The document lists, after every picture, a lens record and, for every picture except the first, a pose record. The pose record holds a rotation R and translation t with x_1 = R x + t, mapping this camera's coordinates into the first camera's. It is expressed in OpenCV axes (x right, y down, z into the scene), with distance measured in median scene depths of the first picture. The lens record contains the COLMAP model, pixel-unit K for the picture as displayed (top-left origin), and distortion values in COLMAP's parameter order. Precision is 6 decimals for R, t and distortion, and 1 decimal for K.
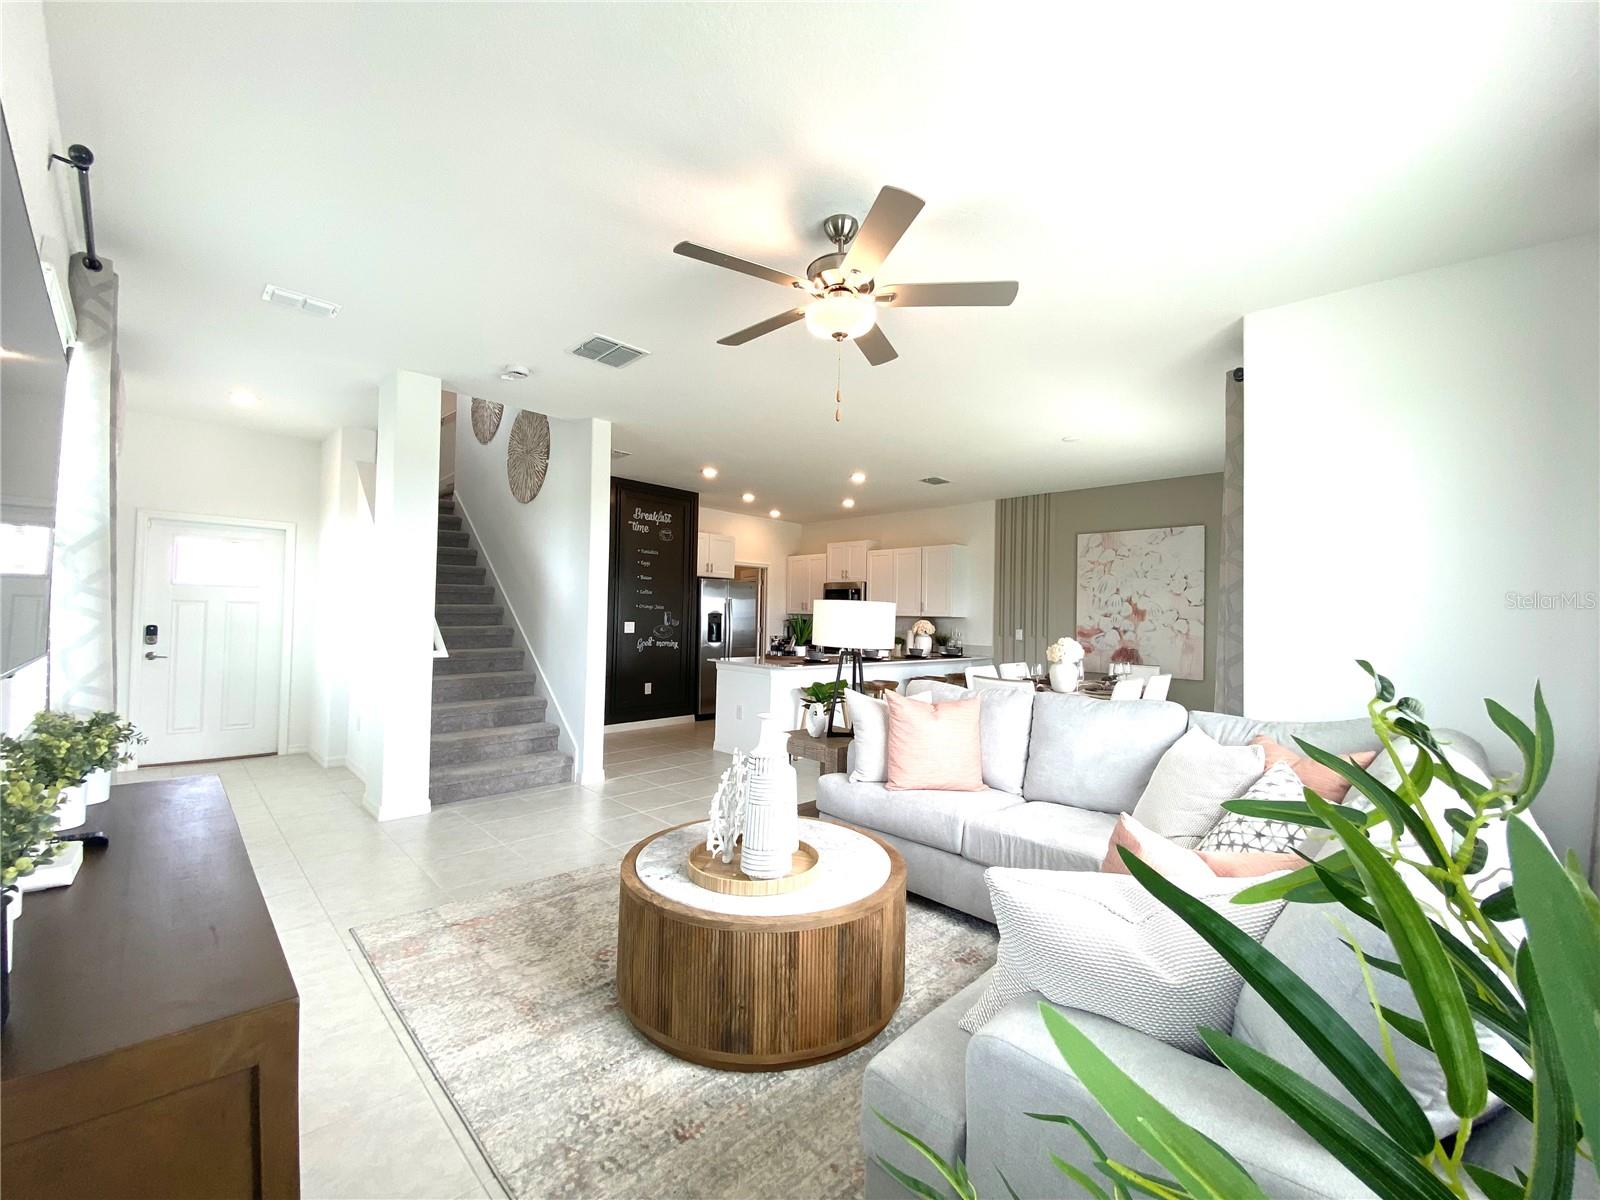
lens RADIAL K [[641.4, 0, 802.3], [0, 641.4, 598.9], [0, 0, 1]] dist [0.007951, -0.017152]
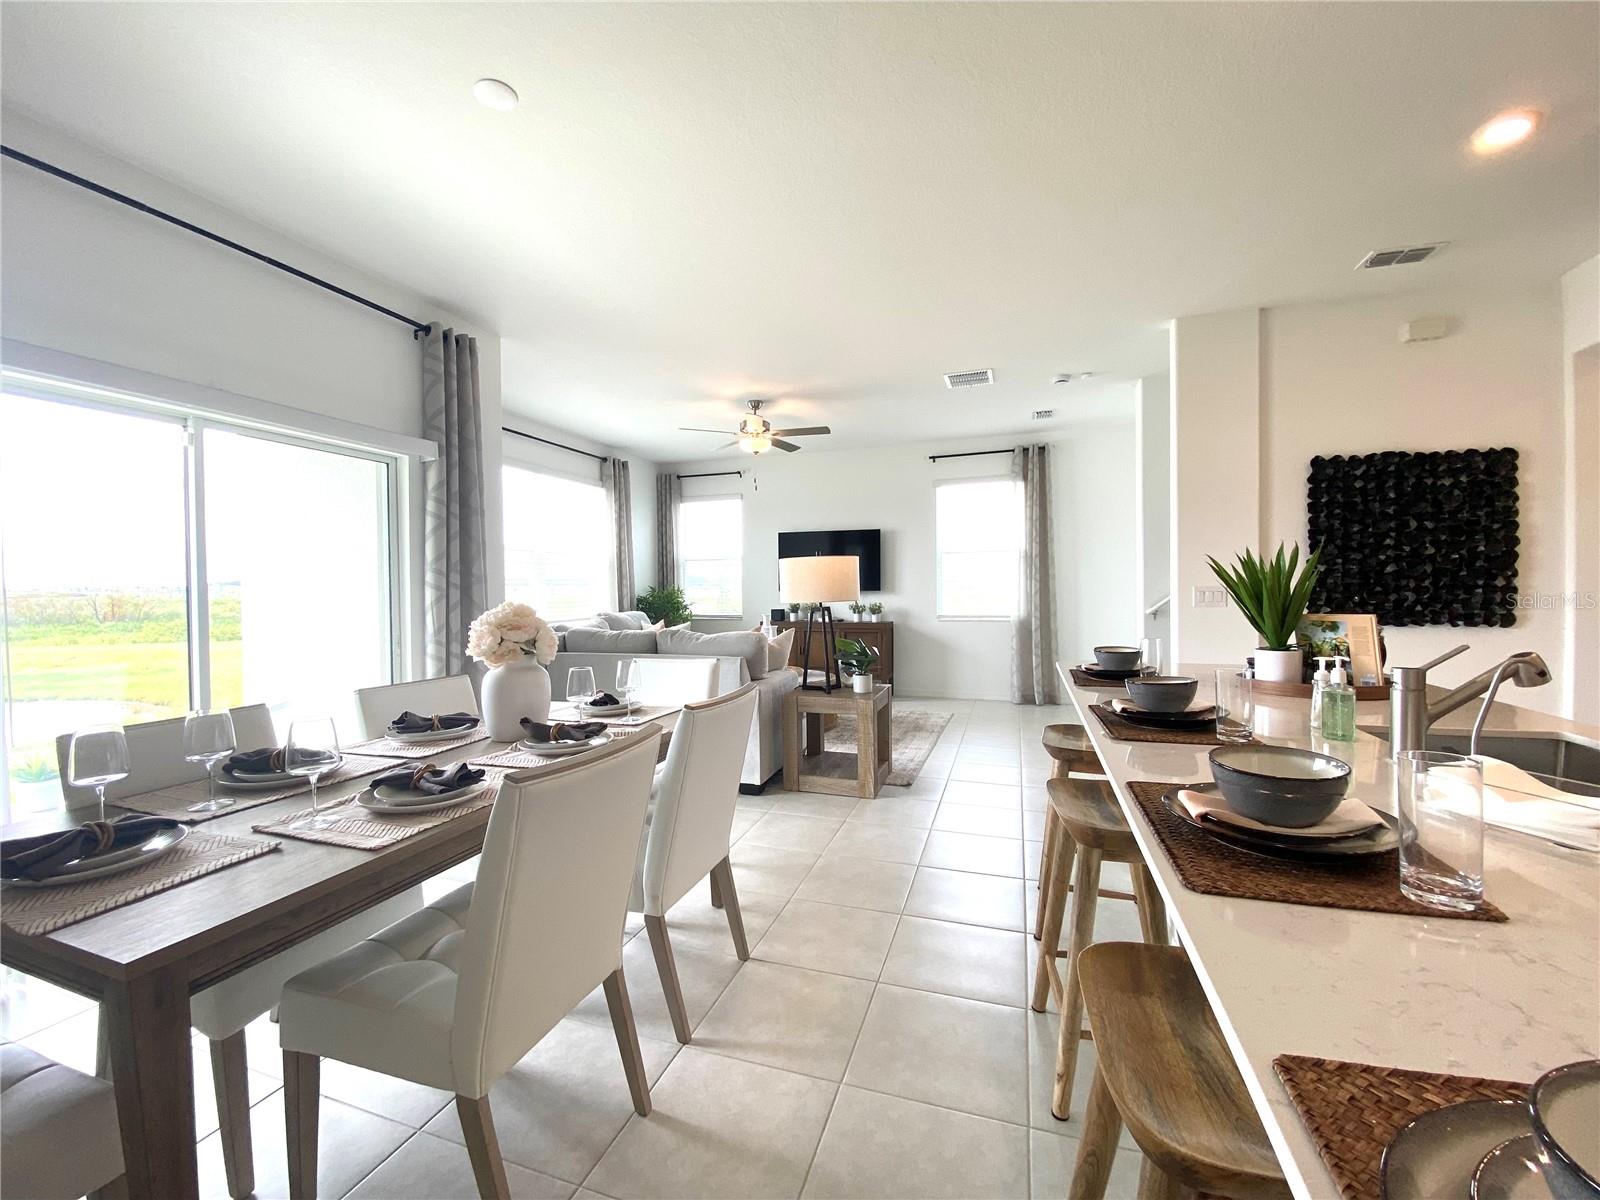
lens RADIAL K [[641.4, 0, 802.3], [0, 641.4, 598.9], [0, 0, 1]] dist [0.007951, -0.017152]
pose [[-0.897710, 0.008316, -0.440509, 0.305250], [0.016827, 0.999740, -0.015418, 0.046504], [0.440266, -0.021253, -0.897616, 1.037633]]
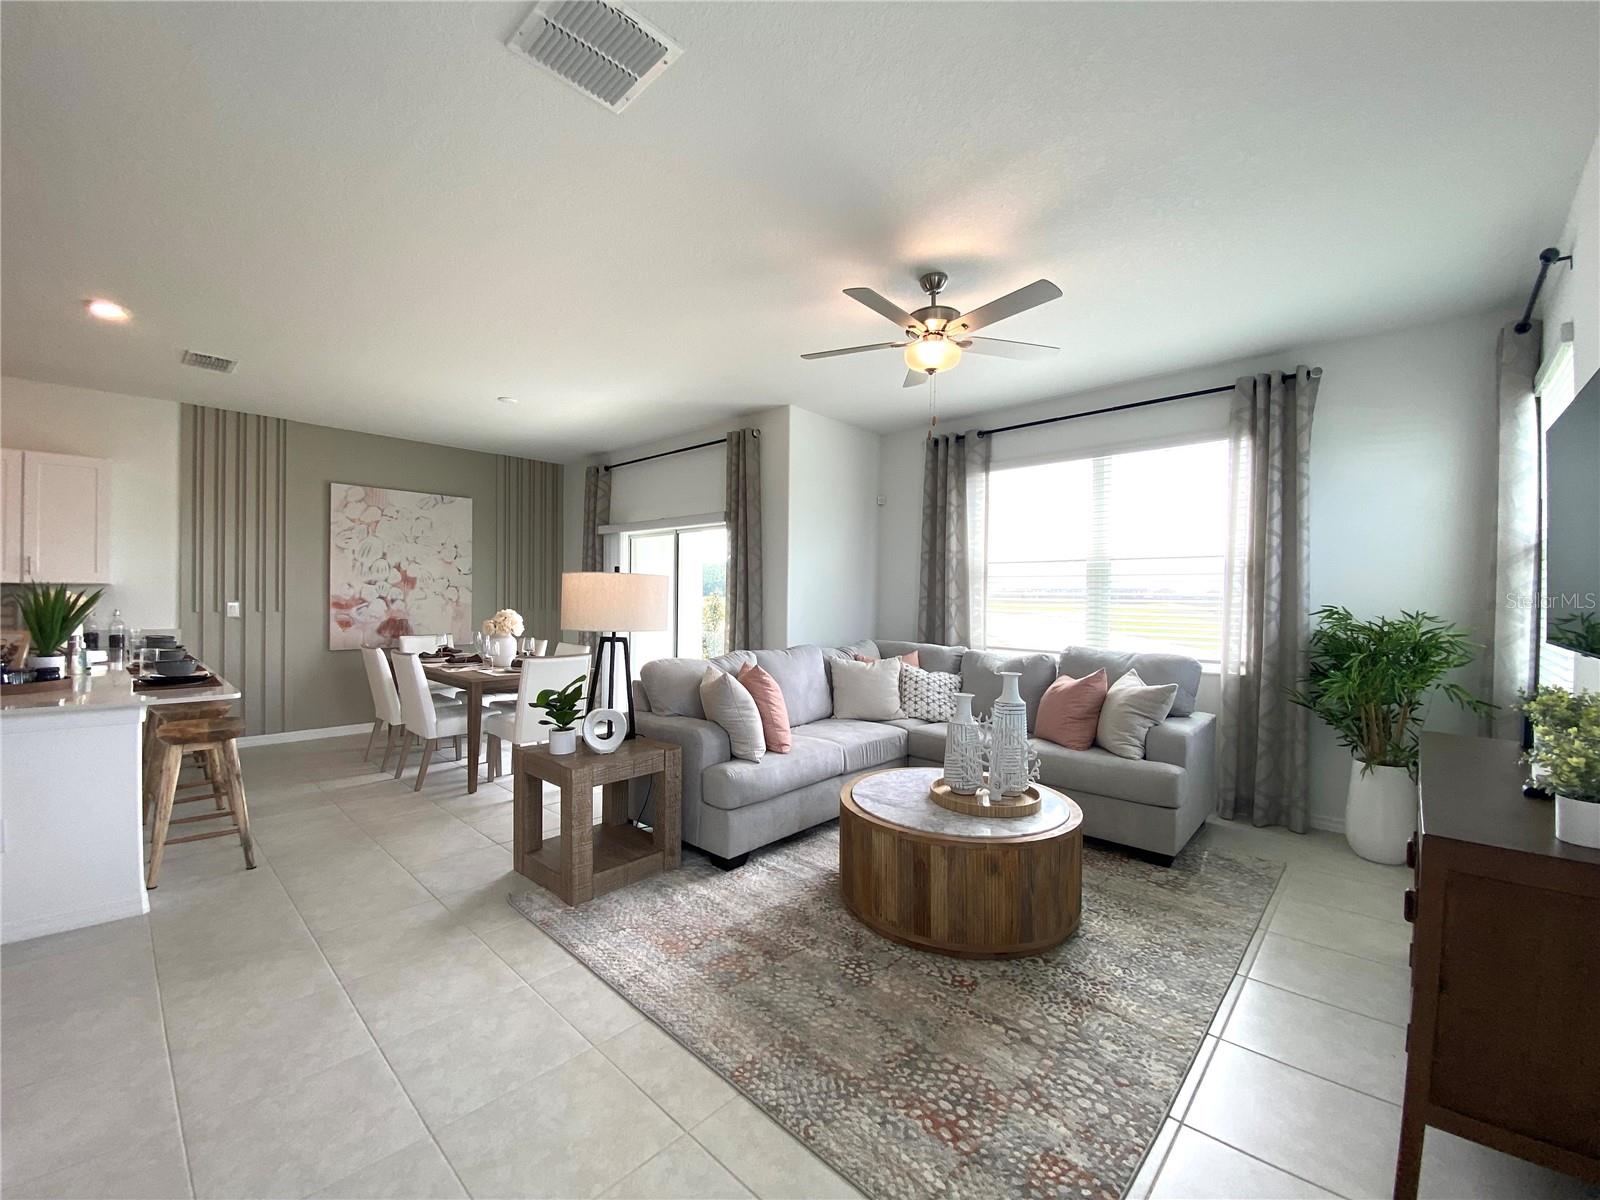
lens RADIAL K [[650.0, 0, 778.4], [0, 650.0, 601.4], [0, 0, 1]] dist [0.026111, -0.018123]
pose [[-0.008955, -0.031499, 0.999464, -0.406012], [-0.039965, 0.998716, 0.031118, 0.001000], [-0.999161, -0.039665, -0.010202, 0.432555]]
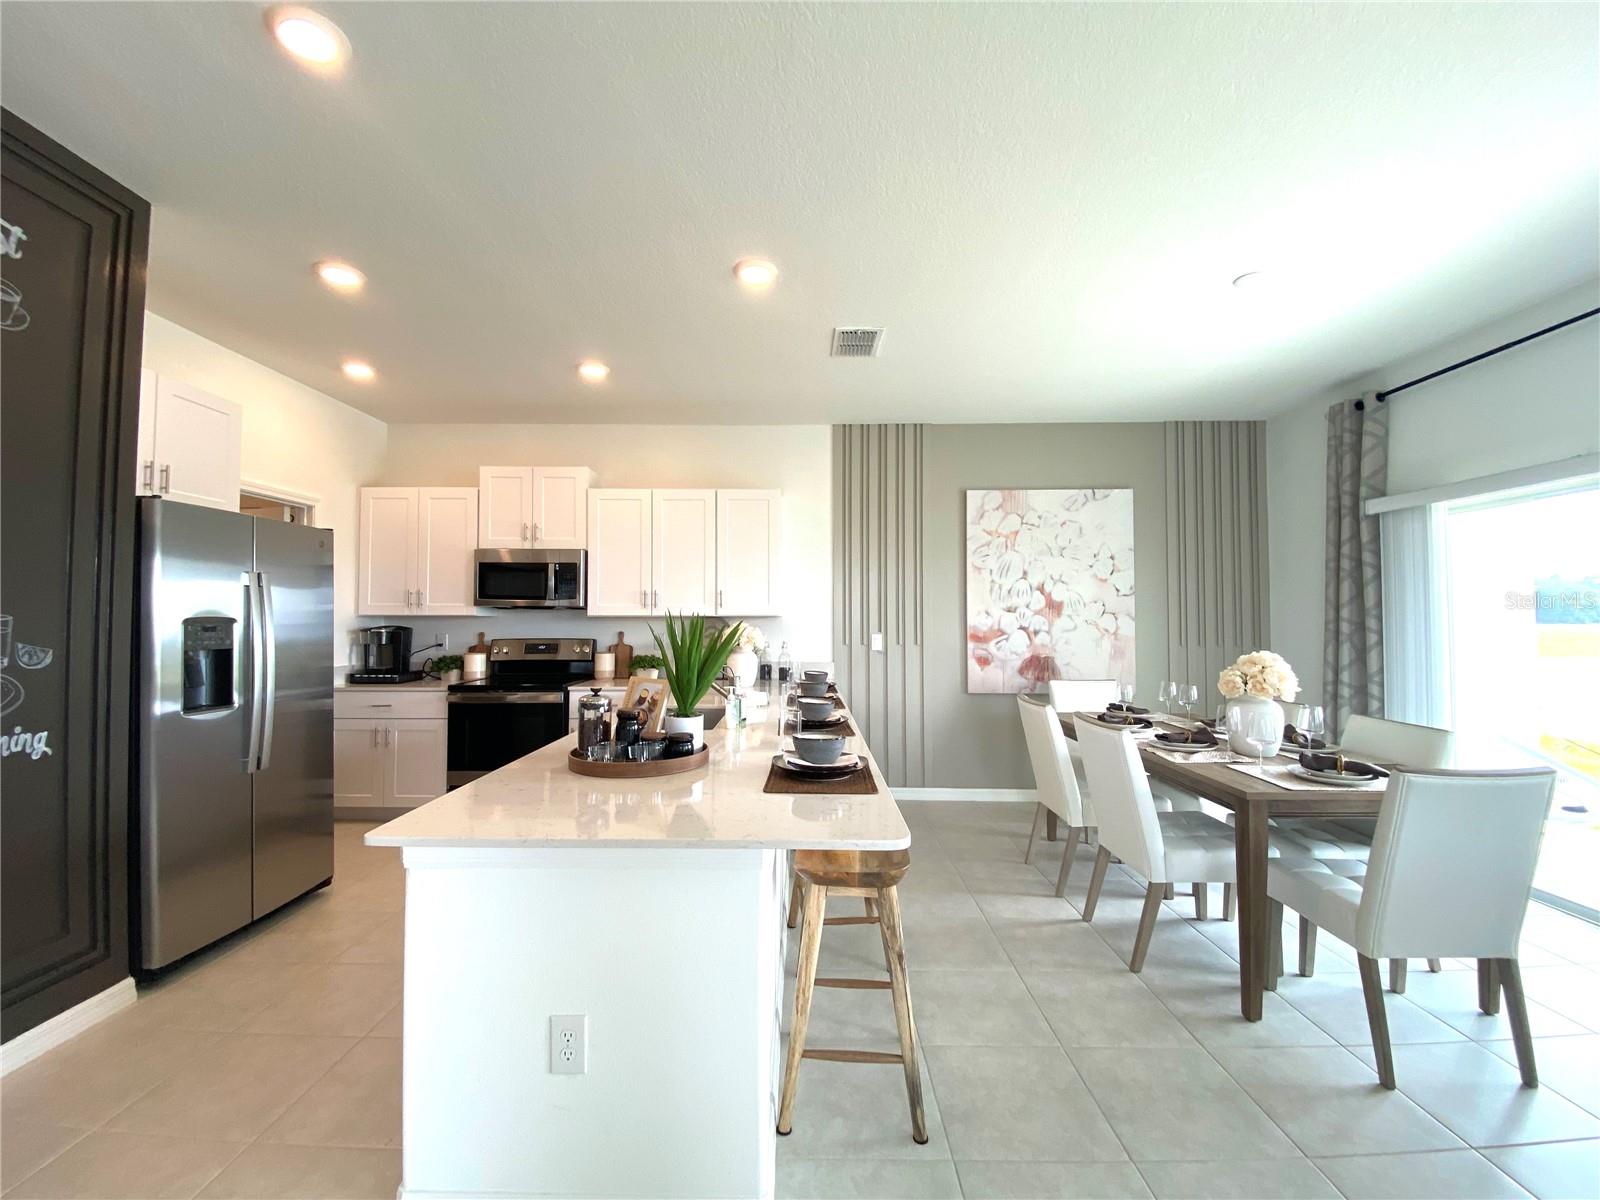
lens RADIAL K [[638.8, 0, 798.0], [0, 638.8, 598.8], [0, 0, 1]] dist [0.009065, -0.015674]
pose [[0.713323, 0.000701, 0.700835, -0.163548], [-0.004614, 0.999983, 0.003696, 0.011961], [-0.700820, -0.005871, 0.713314, 0.640578]]
